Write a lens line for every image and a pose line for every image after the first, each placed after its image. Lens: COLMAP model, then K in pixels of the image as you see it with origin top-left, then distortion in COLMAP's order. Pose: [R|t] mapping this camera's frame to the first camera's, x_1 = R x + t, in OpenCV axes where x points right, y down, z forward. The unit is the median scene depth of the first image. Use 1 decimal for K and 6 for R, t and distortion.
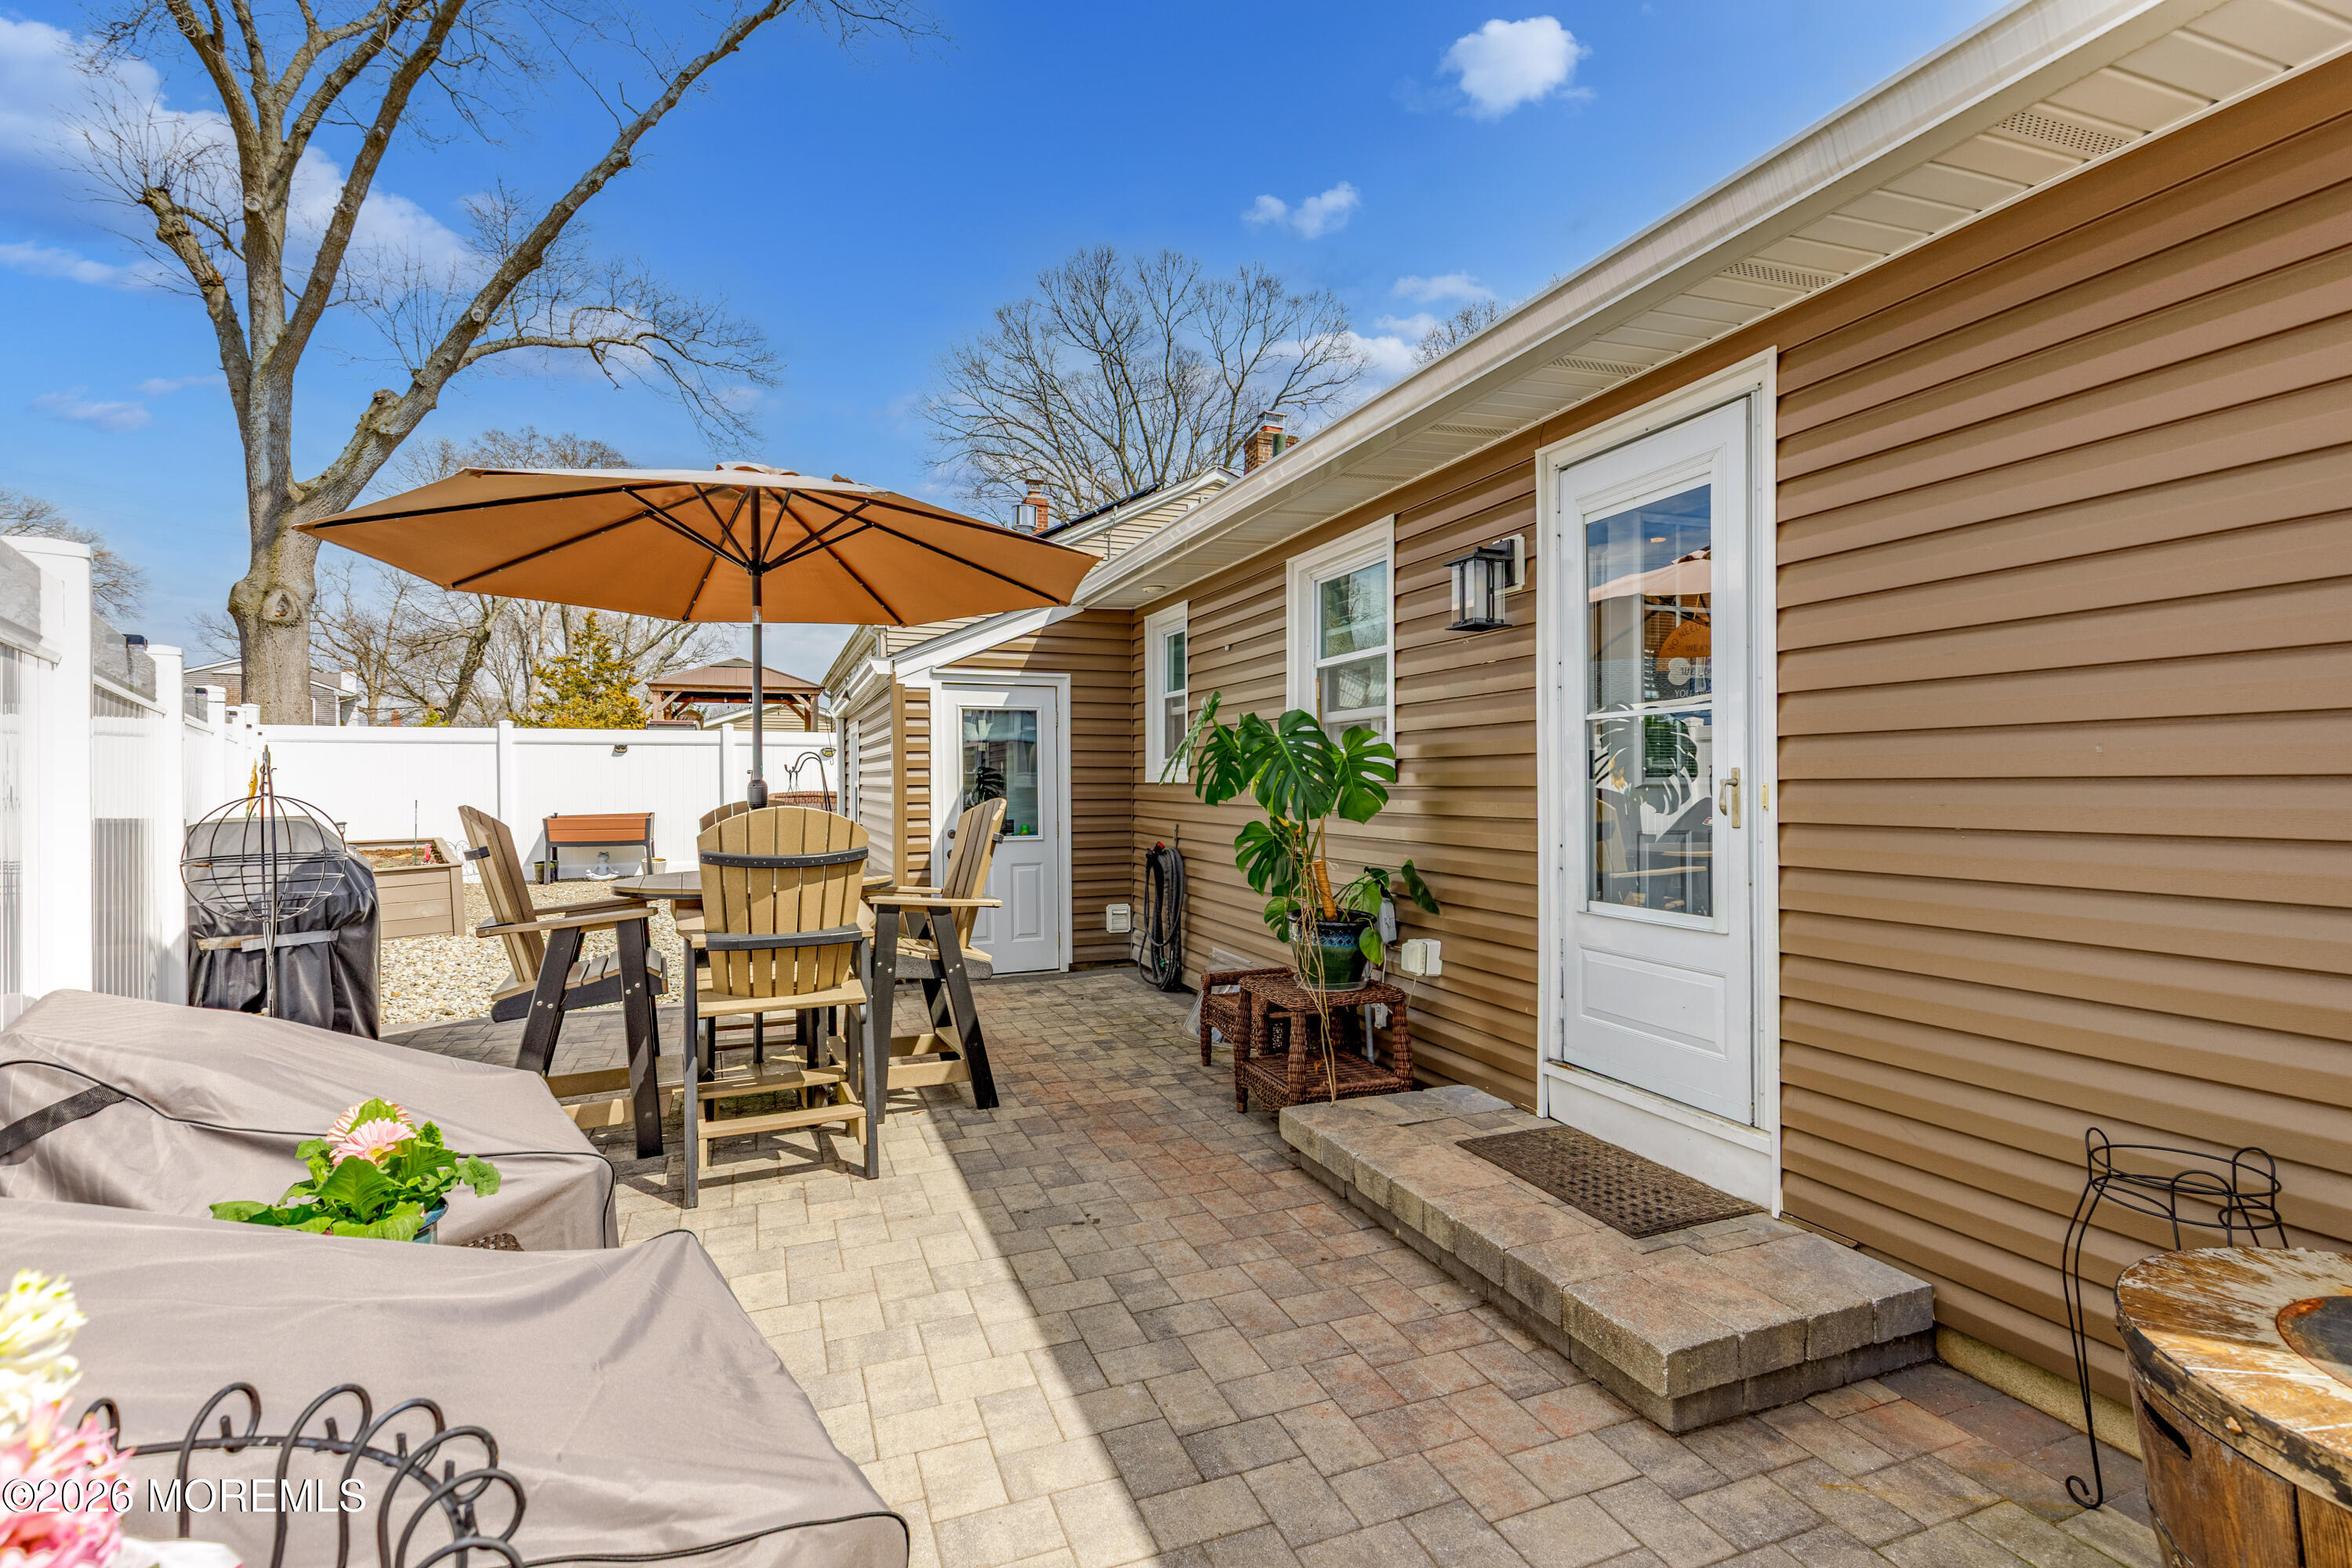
lens RADIAL K [[1058.2, 0, 1180.9], [0, 1058.2, 789.7], [0, 0, 1]] dist [0.003553, 0.000006]
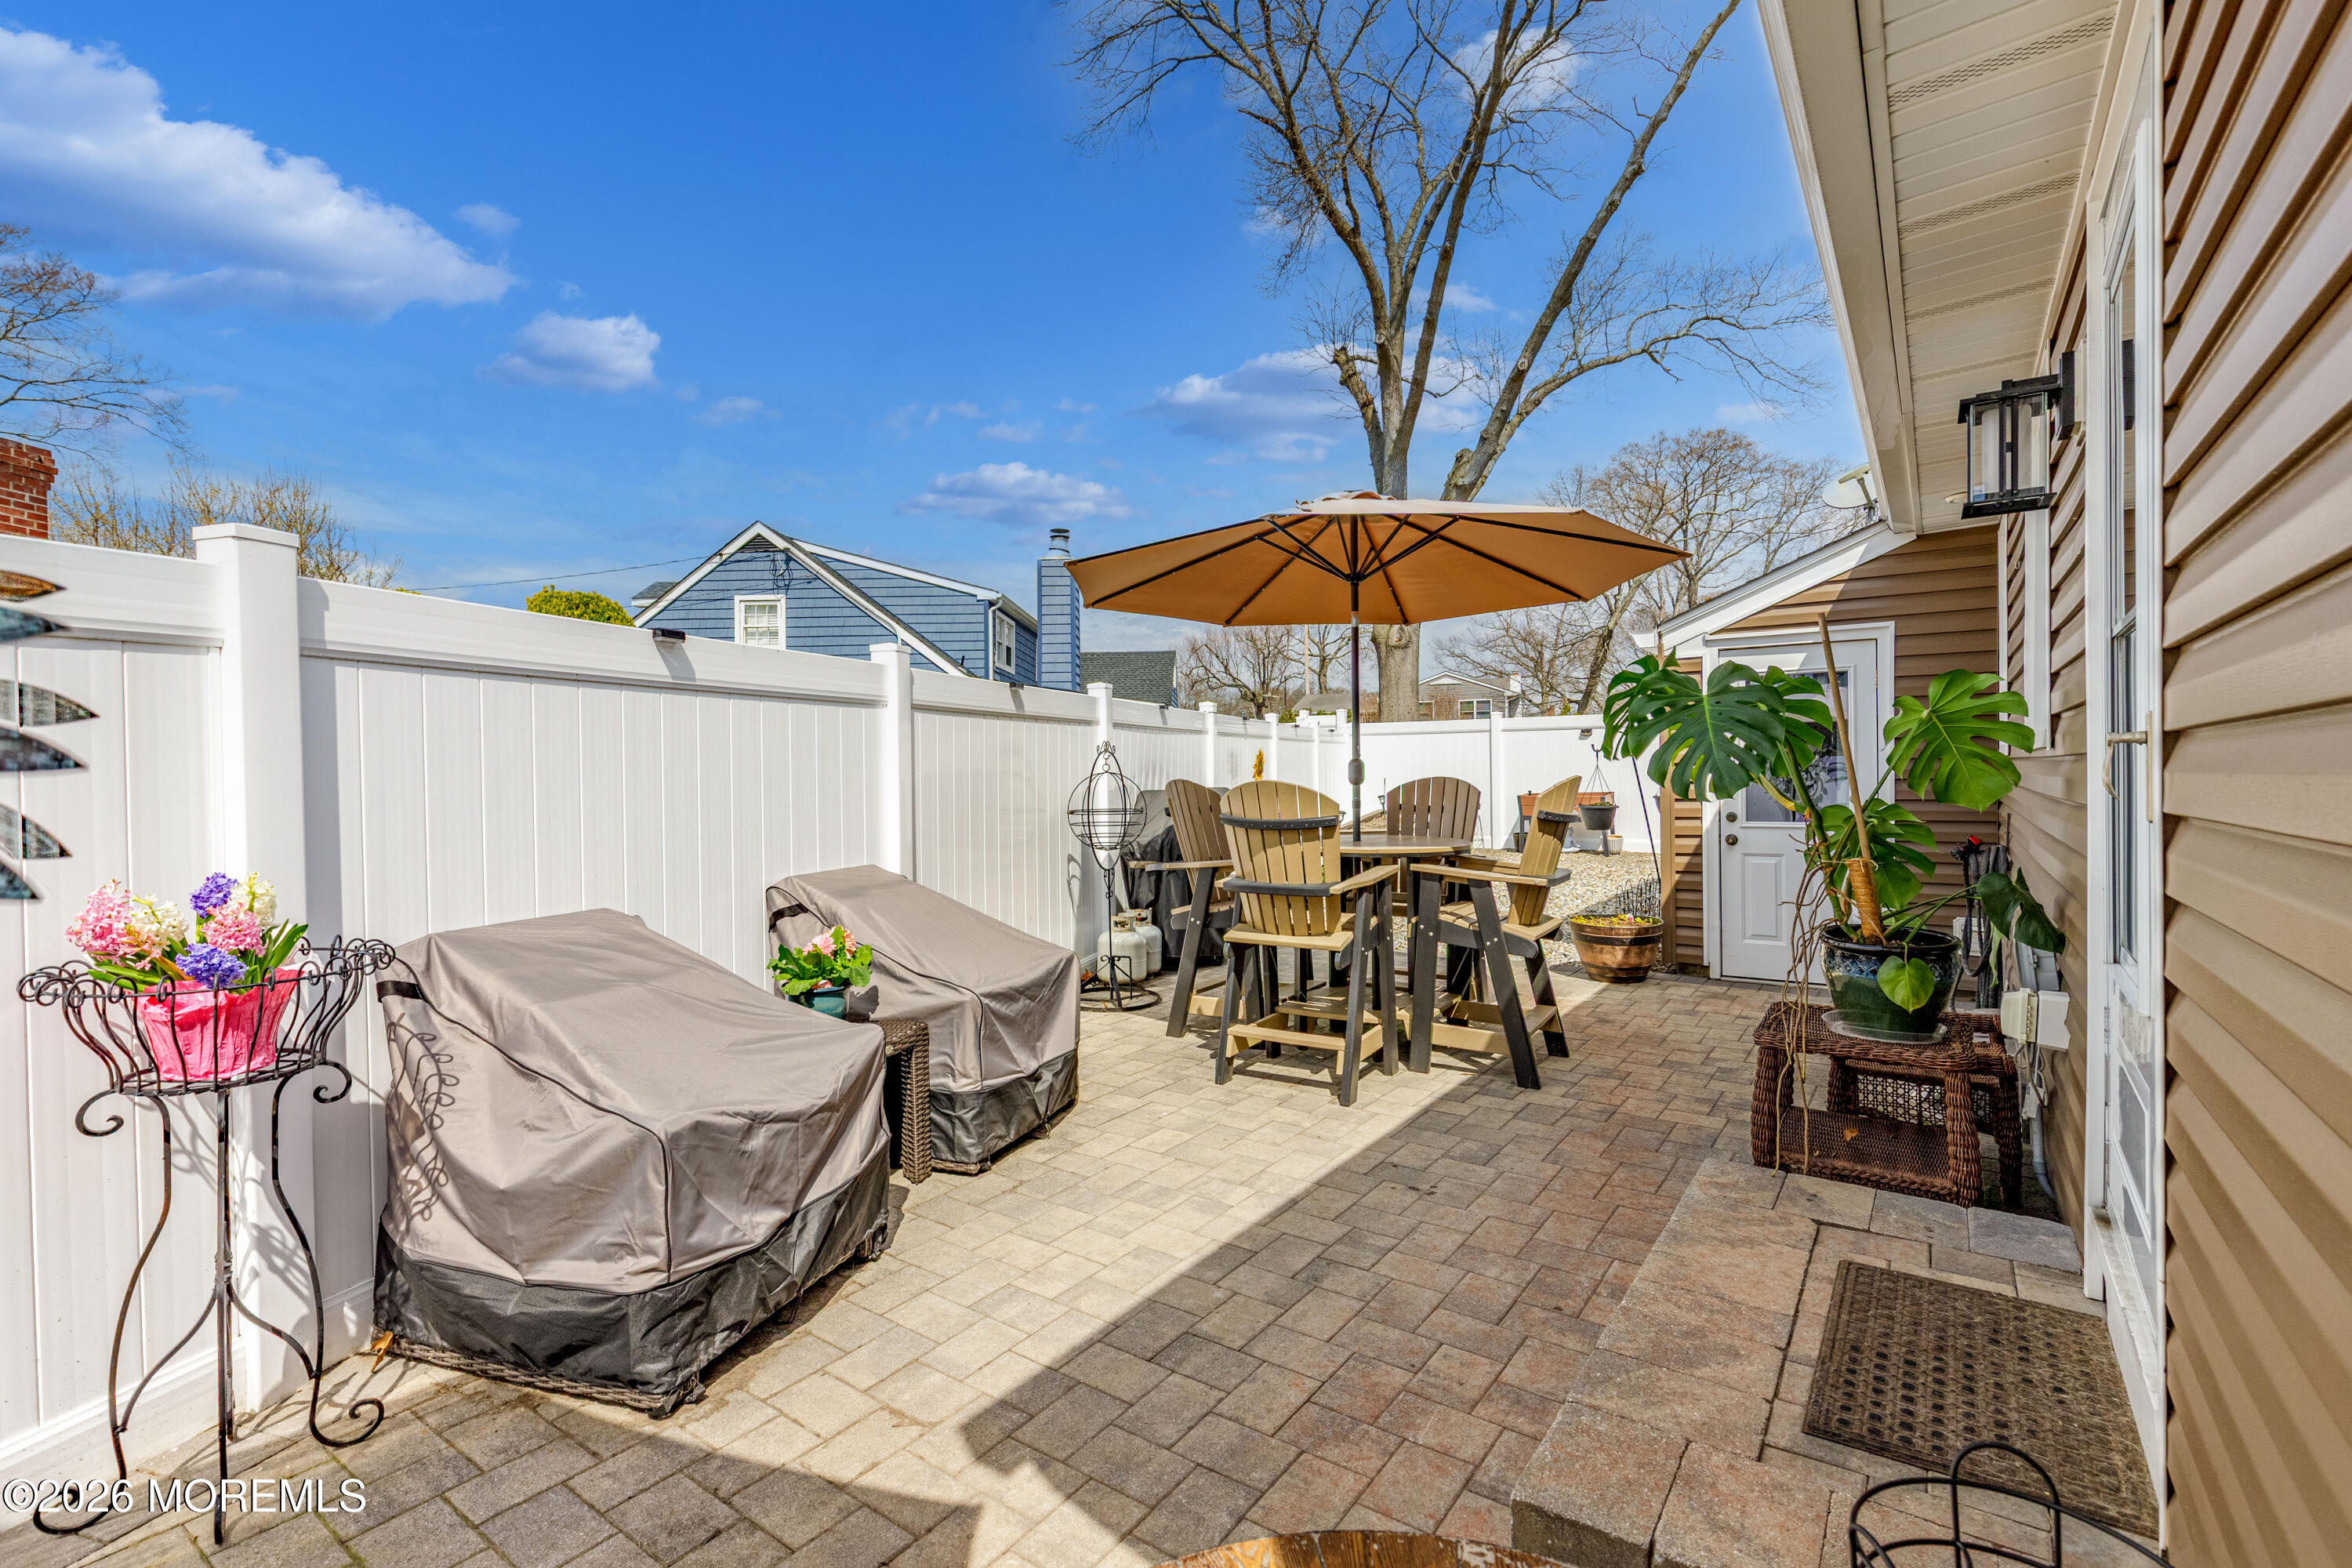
lens RADIAL K [[1062.8, 0, 1176.0], [0, 1062.8, 784.0], [0, 0, 1]] dist [0.001682, -0.000045]
pose [[0.534278, 0.007581, -0.845275, 0.130973], [0.001494, 0.999950, 0.009913, 0.001912], [0.845308, -0.006559, 0.534240, 0.053234]]
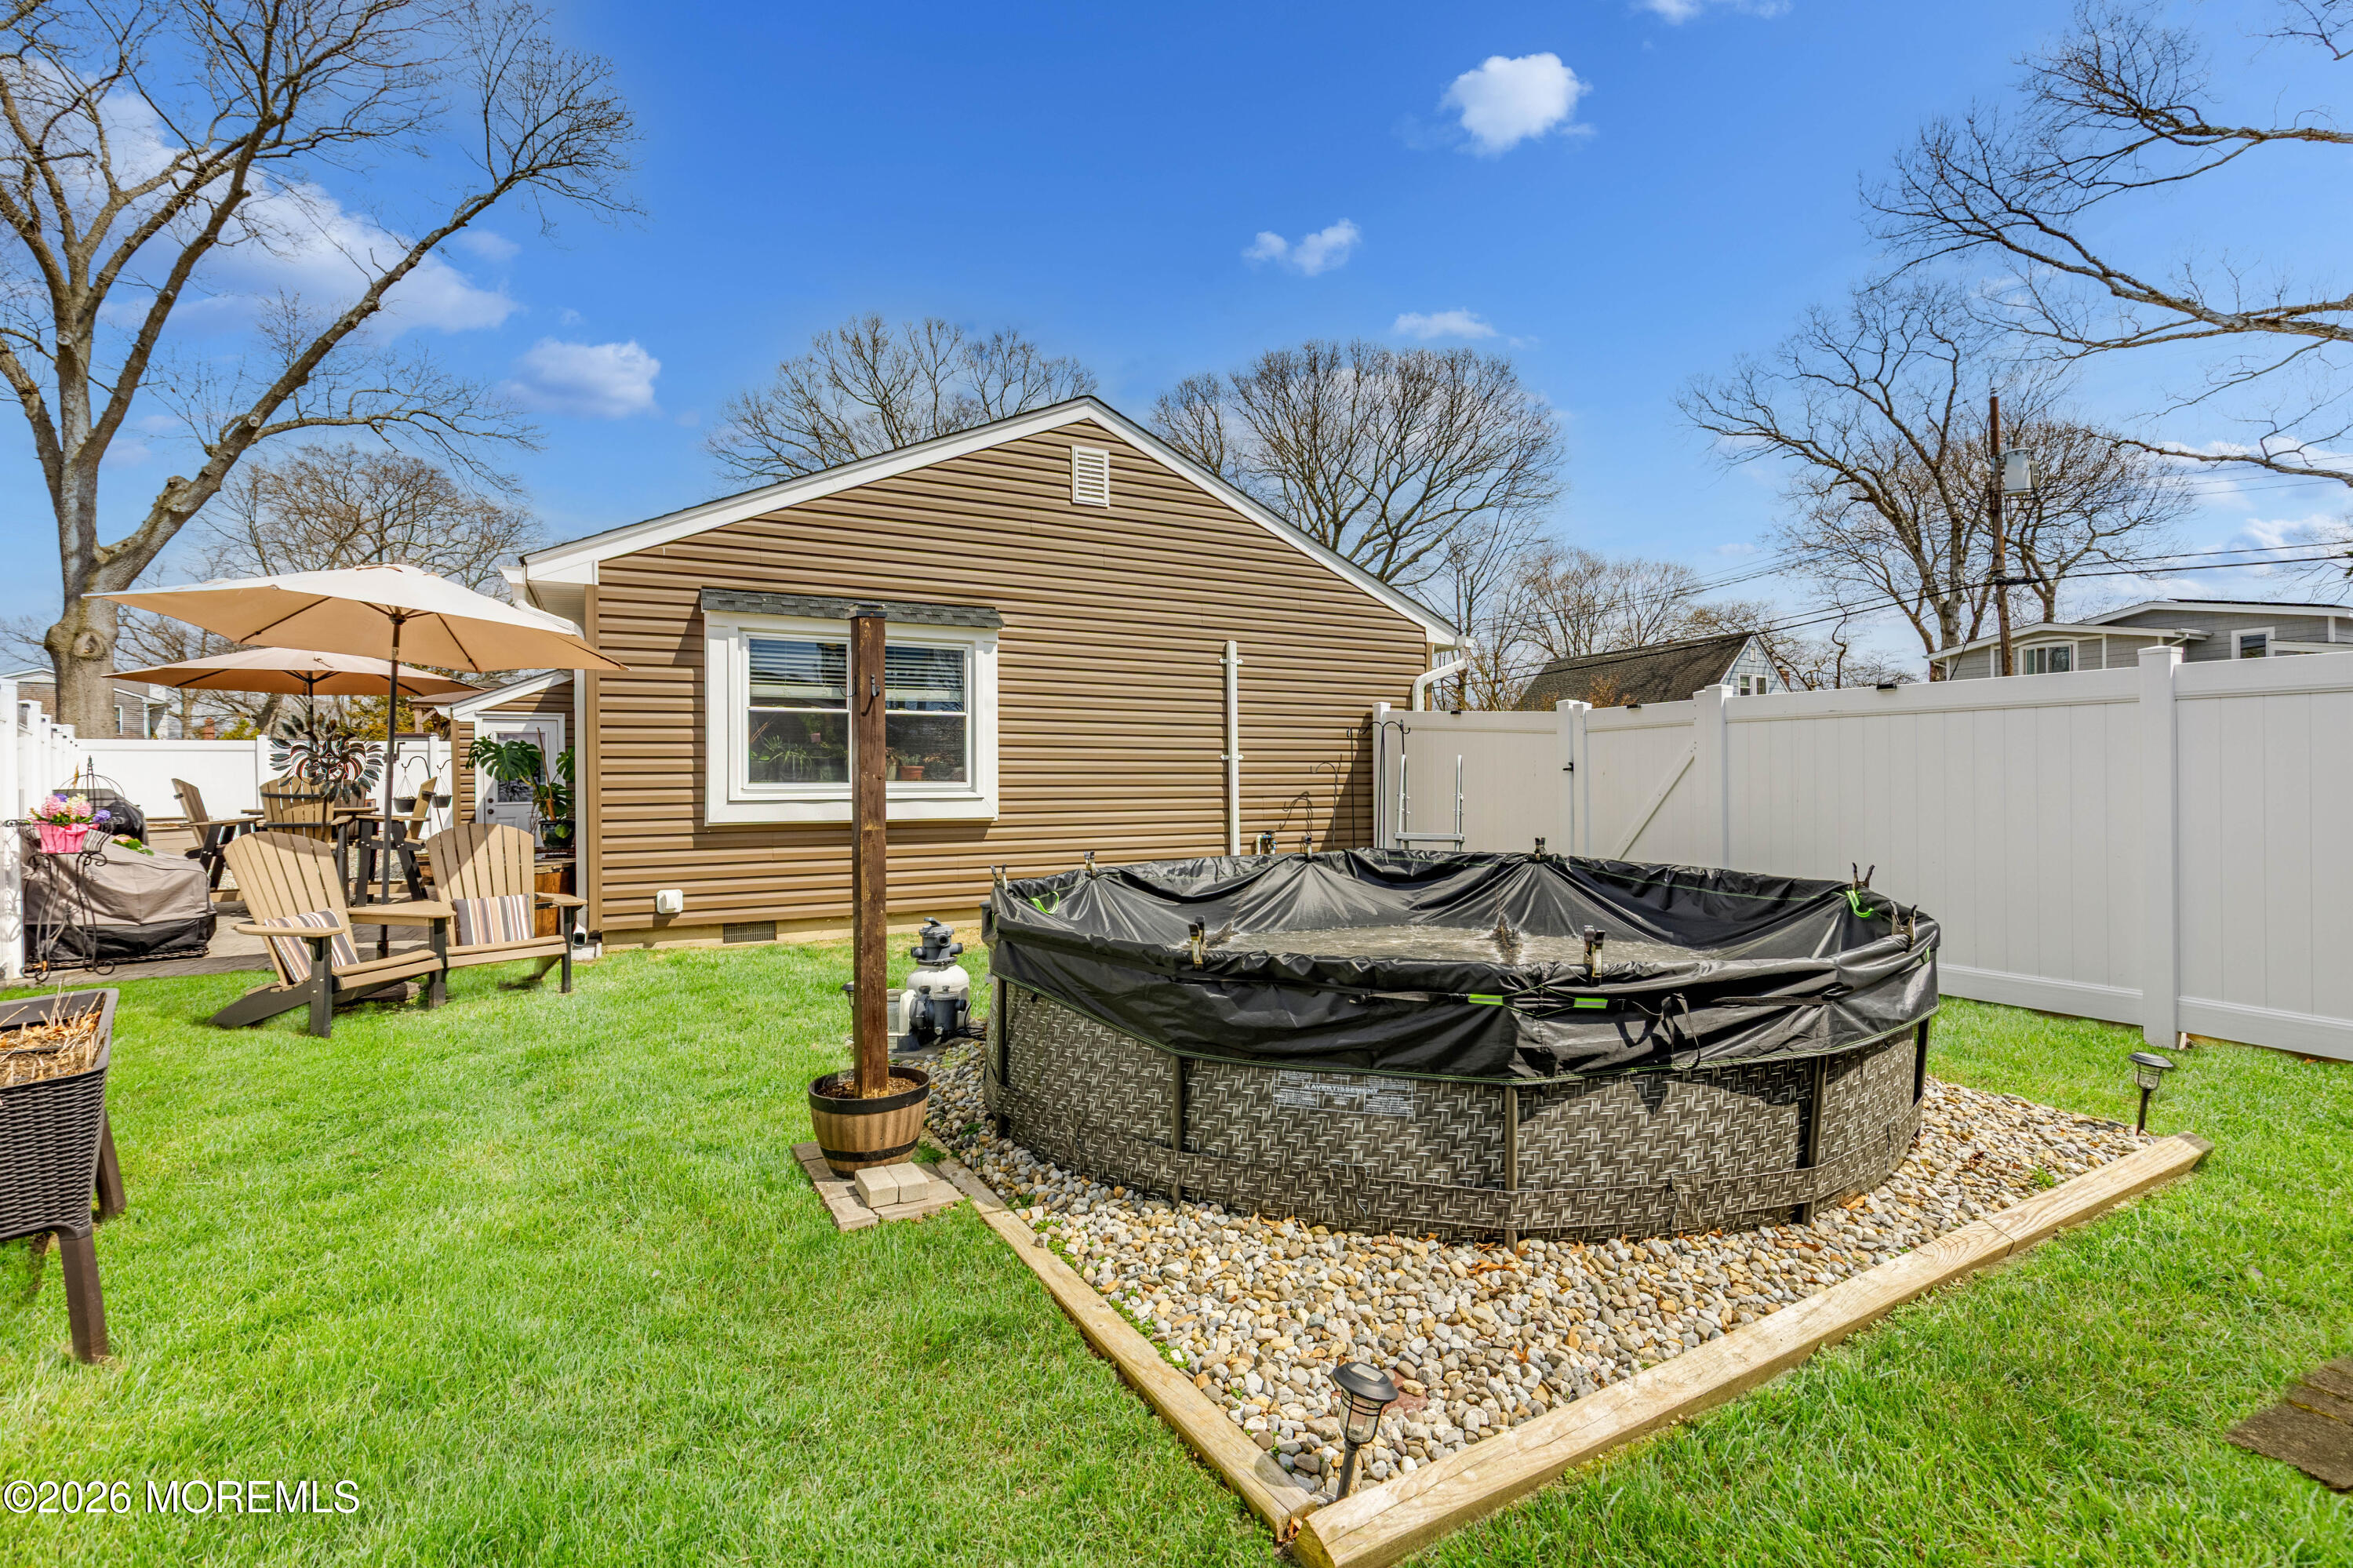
lens RADIAL K [[1058.7, 0, 1181.4], [0, 1058.7, 789.7], [0, 0, 1]] dist [0.003553, 0.000006]
pose [[0.995208, -0.006618, 0.097560, 0.359346], [0.006849, 0.999974, -0.002032, 0.015803], [-0.097544, 0.002691, 0.995228, -0.430544]]
